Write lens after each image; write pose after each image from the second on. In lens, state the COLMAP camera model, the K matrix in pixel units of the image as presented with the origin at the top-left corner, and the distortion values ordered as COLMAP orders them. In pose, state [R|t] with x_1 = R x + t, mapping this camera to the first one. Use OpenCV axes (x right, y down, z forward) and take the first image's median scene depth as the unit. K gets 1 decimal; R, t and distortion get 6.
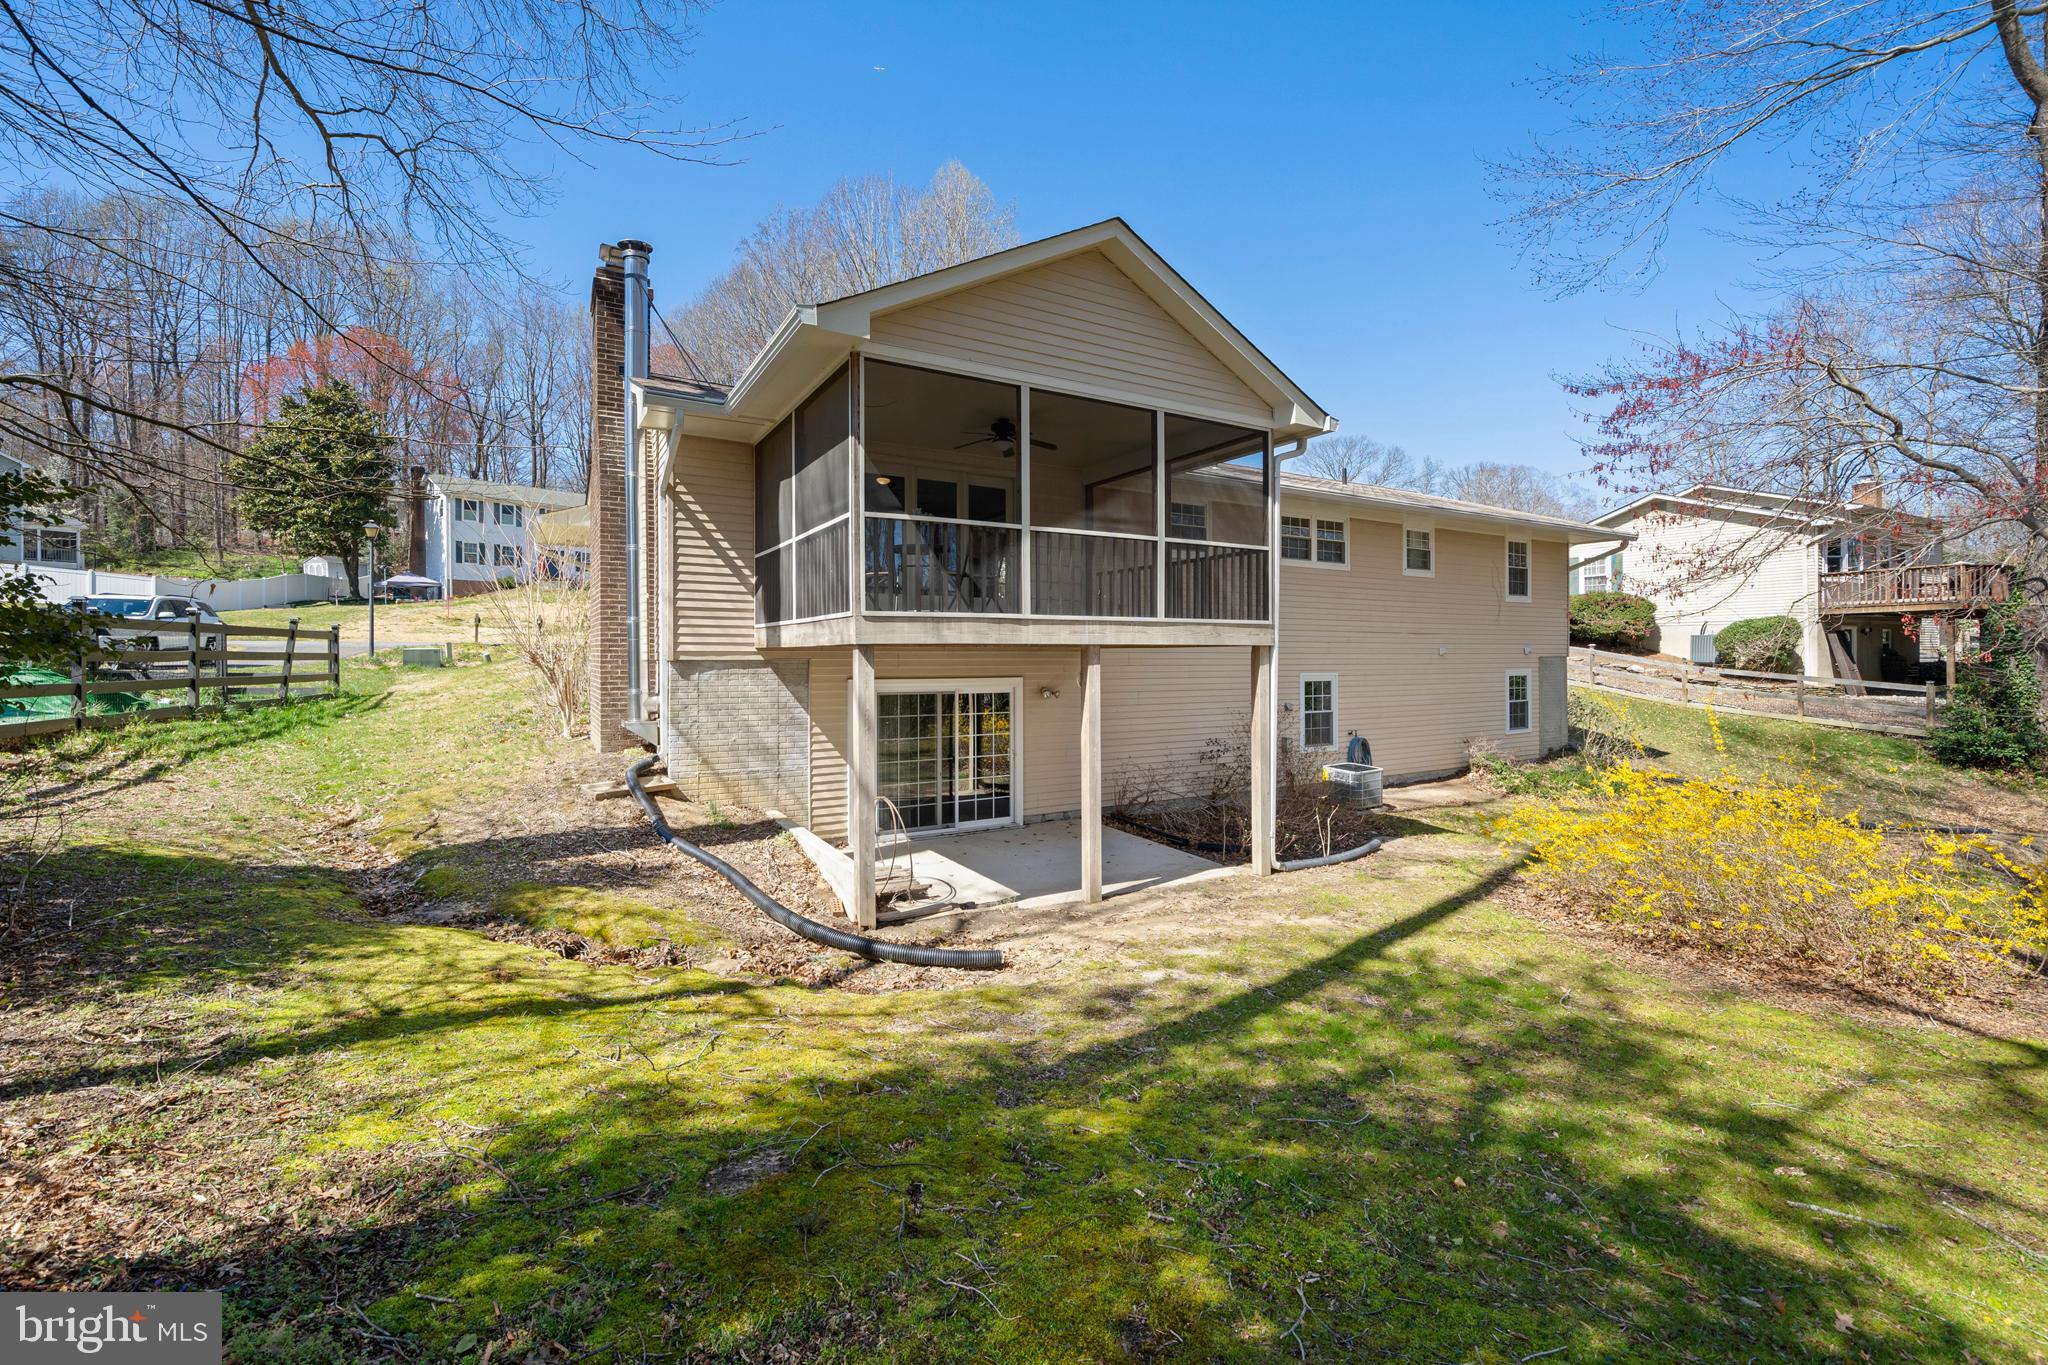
lens RADIAL K [[827.3, 0, 1021.1], [0, 827.3, 668.4], [0, 0, 1]] dist [0.003287, 0.000347]
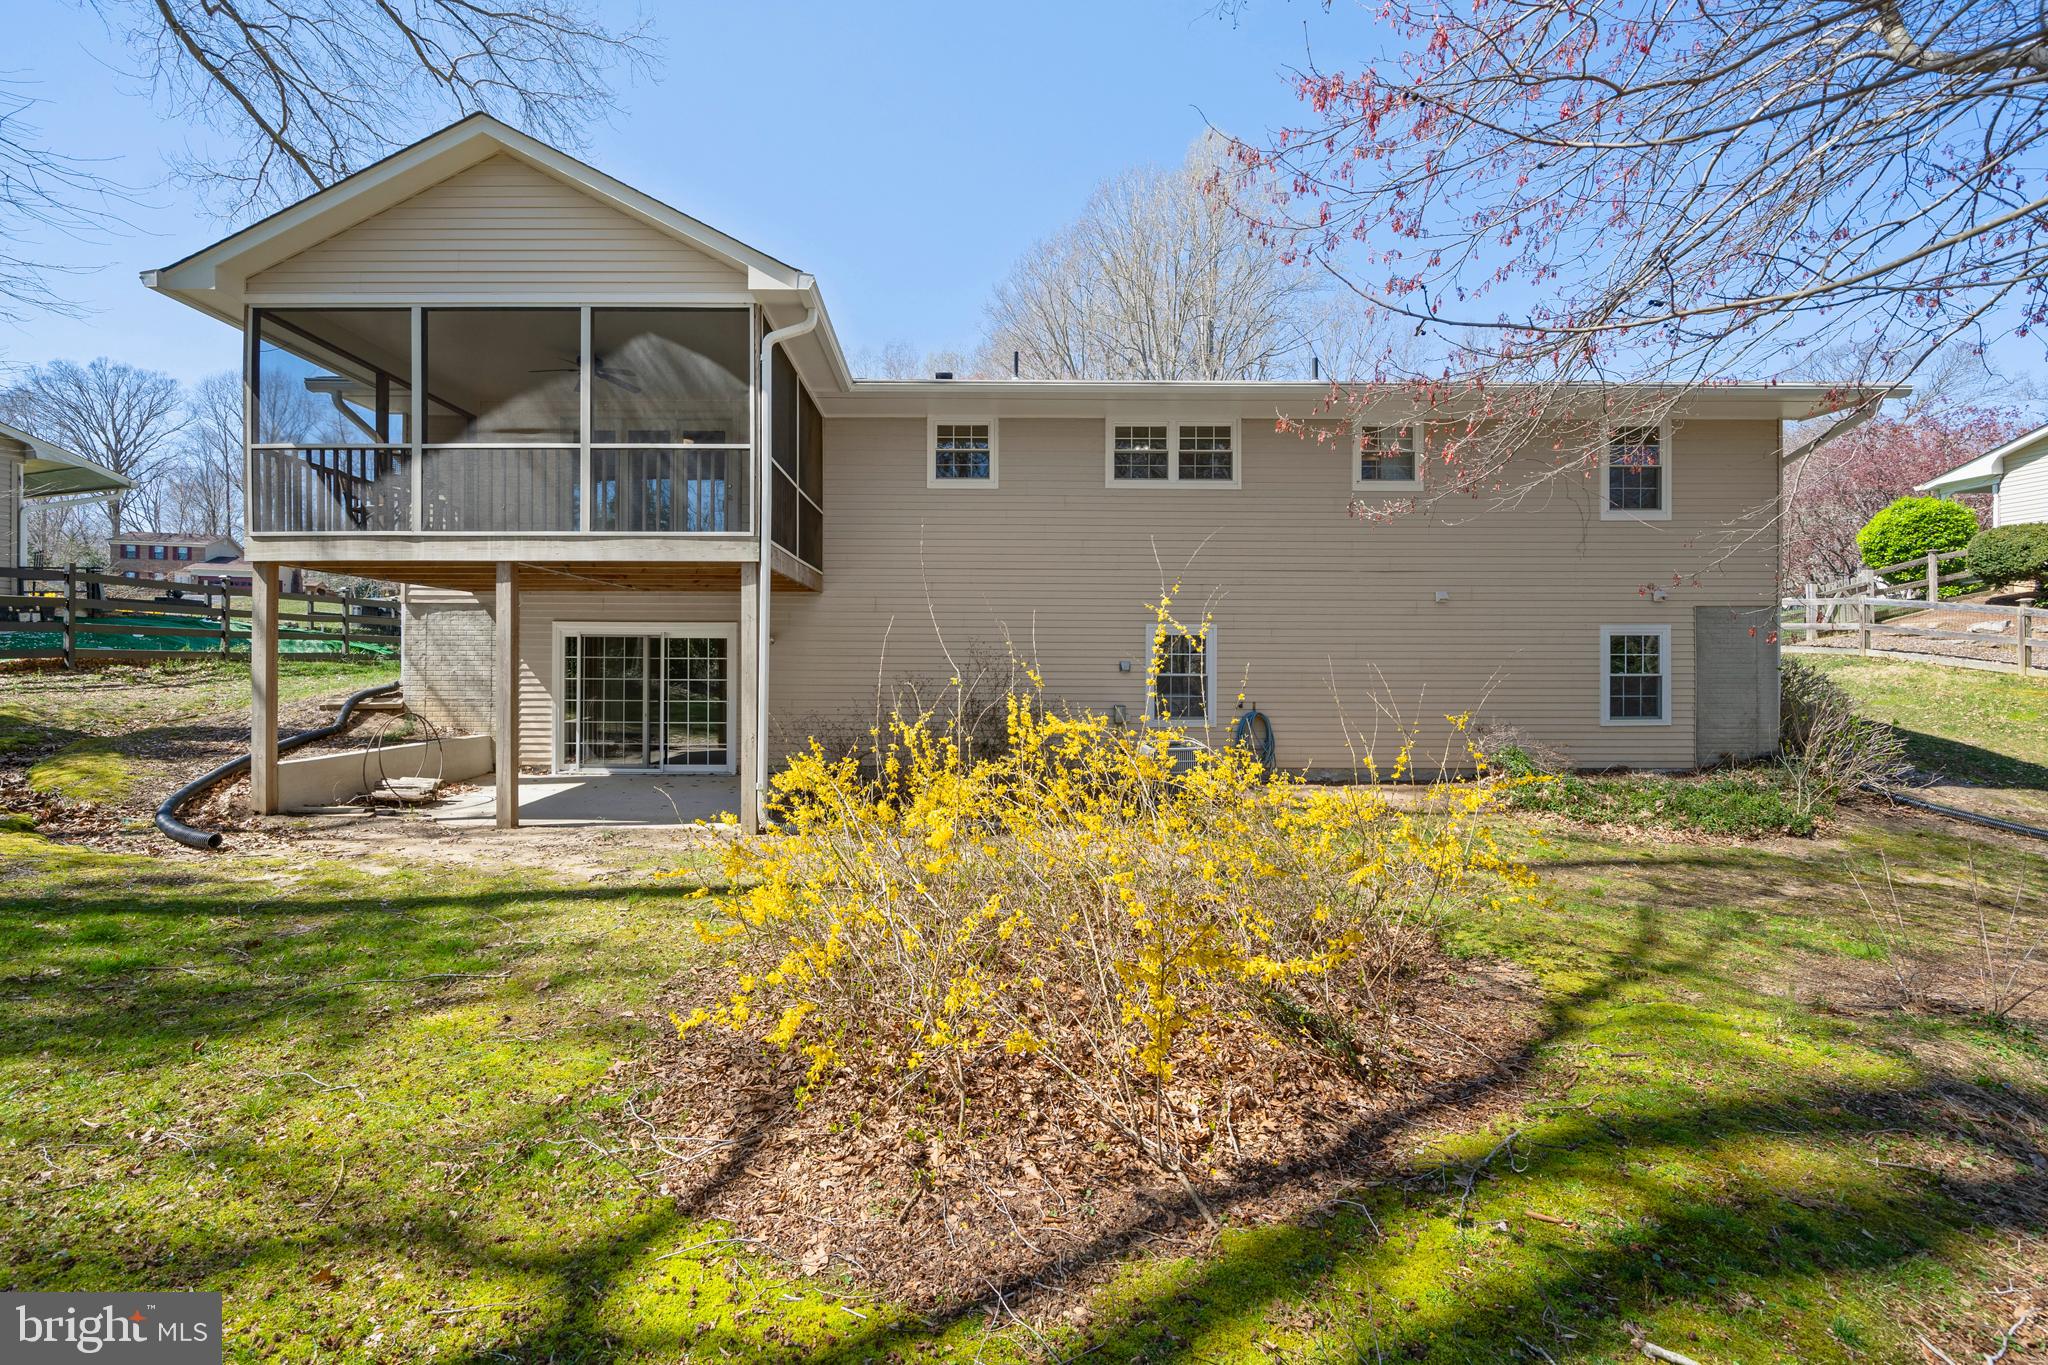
lens RADIAL K [[807.7, 0, 1020.8], [0, 807.7, 676.6], [0, 0, 1]] dist [-0.001025, 0.000013]
pose [[0.866926, 0.011286, -0.498309, 0.953488], [-0.011266, 0.999932, 0.003047, 0.084650], [0.498310, 0.002972, 0.866994, 0.426342]]
